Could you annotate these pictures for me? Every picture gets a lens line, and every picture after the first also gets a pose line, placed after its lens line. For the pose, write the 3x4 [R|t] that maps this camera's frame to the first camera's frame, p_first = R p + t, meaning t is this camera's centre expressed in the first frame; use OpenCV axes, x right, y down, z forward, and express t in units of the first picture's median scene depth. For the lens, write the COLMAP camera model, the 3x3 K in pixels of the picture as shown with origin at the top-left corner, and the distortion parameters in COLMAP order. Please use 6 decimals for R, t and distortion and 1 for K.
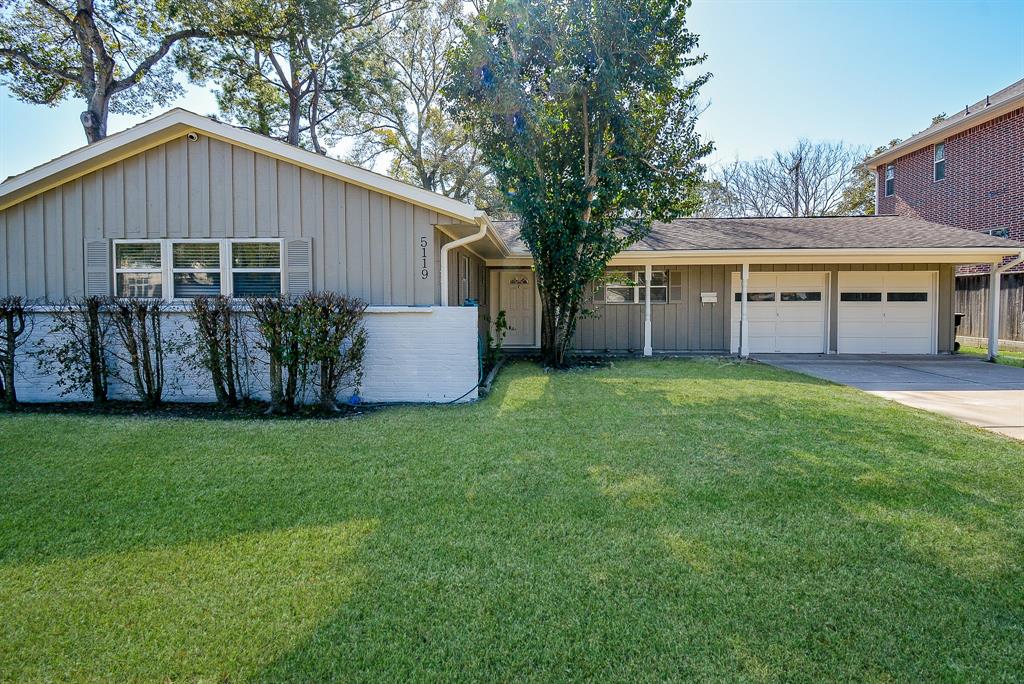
lens RADIAL K [[475.9, 0, 518.1], [0, 475.9, 318.3], [0, 0, 1]] dist [0.042264, -0.029251]
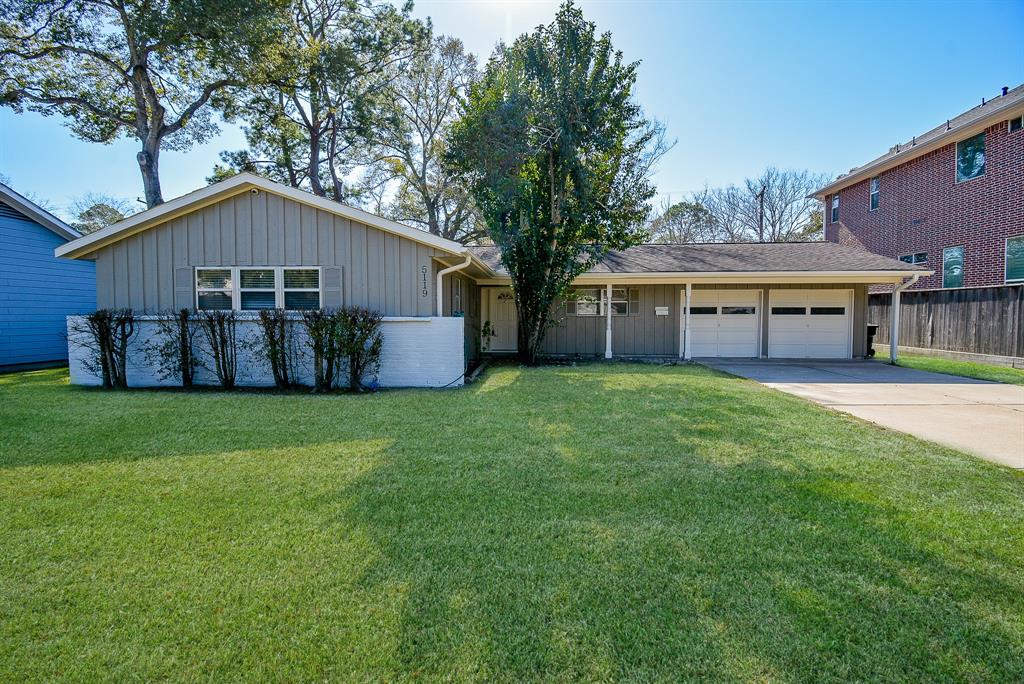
lens RADIAL K [[448.4, 0, 512.4], [0, 448.4, 335.6], [0, 0, 1]] dist [0.044078, -0.029043]
pose [[0.999926, 0.003676, -0.011593, 0.035021], [-0.003536, 0.999921, 0.012090, 0.006076], [0.011636, -0.012048, 0.999860, -0.141913]]
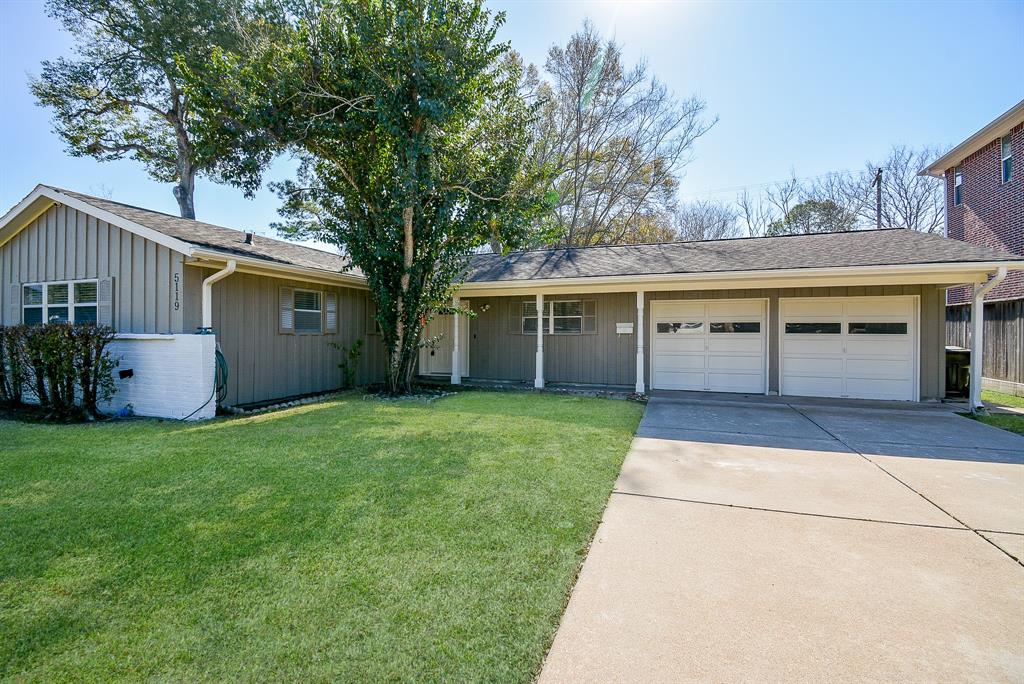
lens RADIAL K [[448.4, 0, 512.4], [0, 448.4, 335.6], [0, 0, 1]] dist [0.044078, -0.029043]
pose [[0.958527, 0.007688, -0.284897, 0.439253], [-0.015537, 0.999559, -0.025298, -0.003516], [0.284577, 0.028675, 0.958224, 0.097361]]
